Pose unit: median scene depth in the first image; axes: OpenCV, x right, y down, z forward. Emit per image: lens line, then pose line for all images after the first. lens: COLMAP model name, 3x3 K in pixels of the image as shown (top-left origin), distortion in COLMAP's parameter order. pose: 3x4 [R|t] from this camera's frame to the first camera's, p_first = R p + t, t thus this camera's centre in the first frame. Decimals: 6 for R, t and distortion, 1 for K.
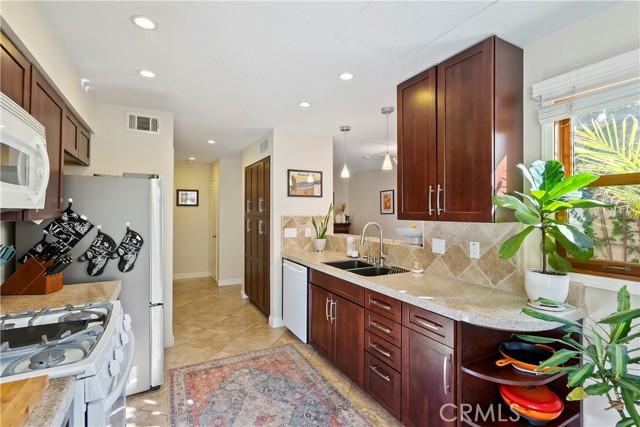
lens RADIAL K [[296.8, 0, 320.8], [0, 296.8, 213.5], [0, 0, 1]] dist [0.001705, 0.000029]
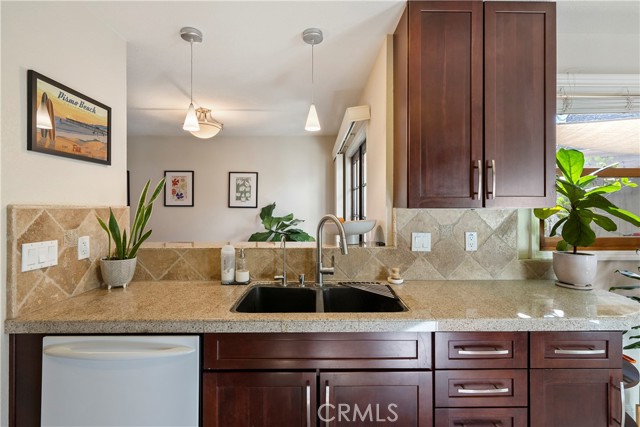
lens RADIAL K [[296.8, 0, 318.3], [0, 296.8, 208.7], [0, 0, 1]] dist [0.001705, 0.000029]
pose [[0.477672, -0.010945, 0.878470, -0.255114], [0.007378, 0.999937, 0.008446, 0.009548], [-0.878507, 0.002447, 0.477723, 0.548016]]
